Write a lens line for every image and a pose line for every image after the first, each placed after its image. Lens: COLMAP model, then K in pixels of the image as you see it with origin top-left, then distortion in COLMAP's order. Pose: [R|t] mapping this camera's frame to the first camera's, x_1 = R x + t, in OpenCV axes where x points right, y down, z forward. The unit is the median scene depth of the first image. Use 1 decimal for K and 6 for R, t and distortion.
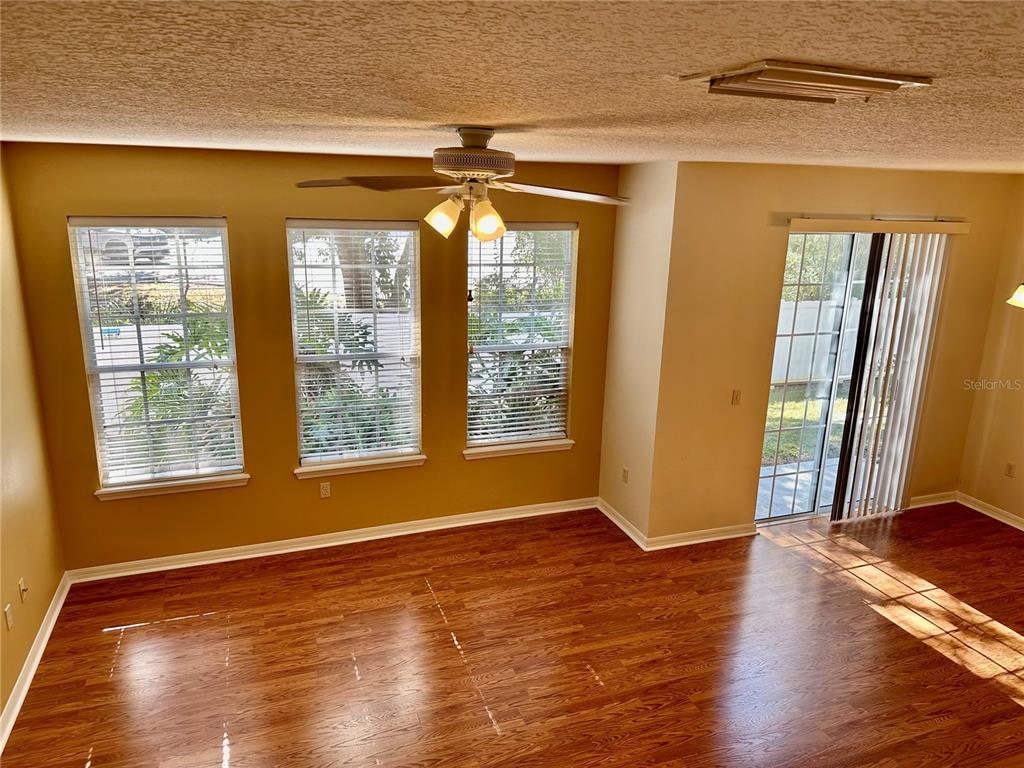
lens RADIAL K [[708.6, 0, 516.5], [0, 708.6, 380.8], [0, 0, 1]] dist [0.041445, -0.051586]
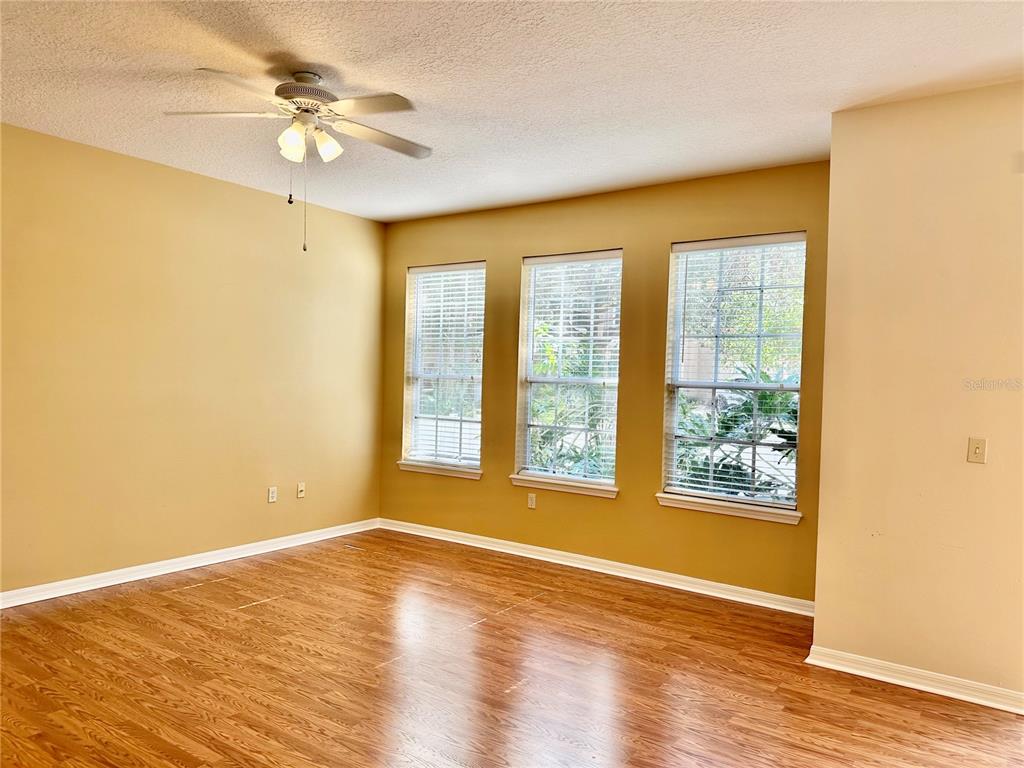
lens RADIAL K [[708.6, 0, 509.9], [0, 708.6, 386.1], [0, 0, 1]] dist [0.041445, -0.051586]
pose [[0.562591, 0.006991, -0.826706, 0.628797], [-0.222527, 0.964340, -0.143279, 0.153732], [0.796224, 0.264572, 0.544085, 0.356513]]
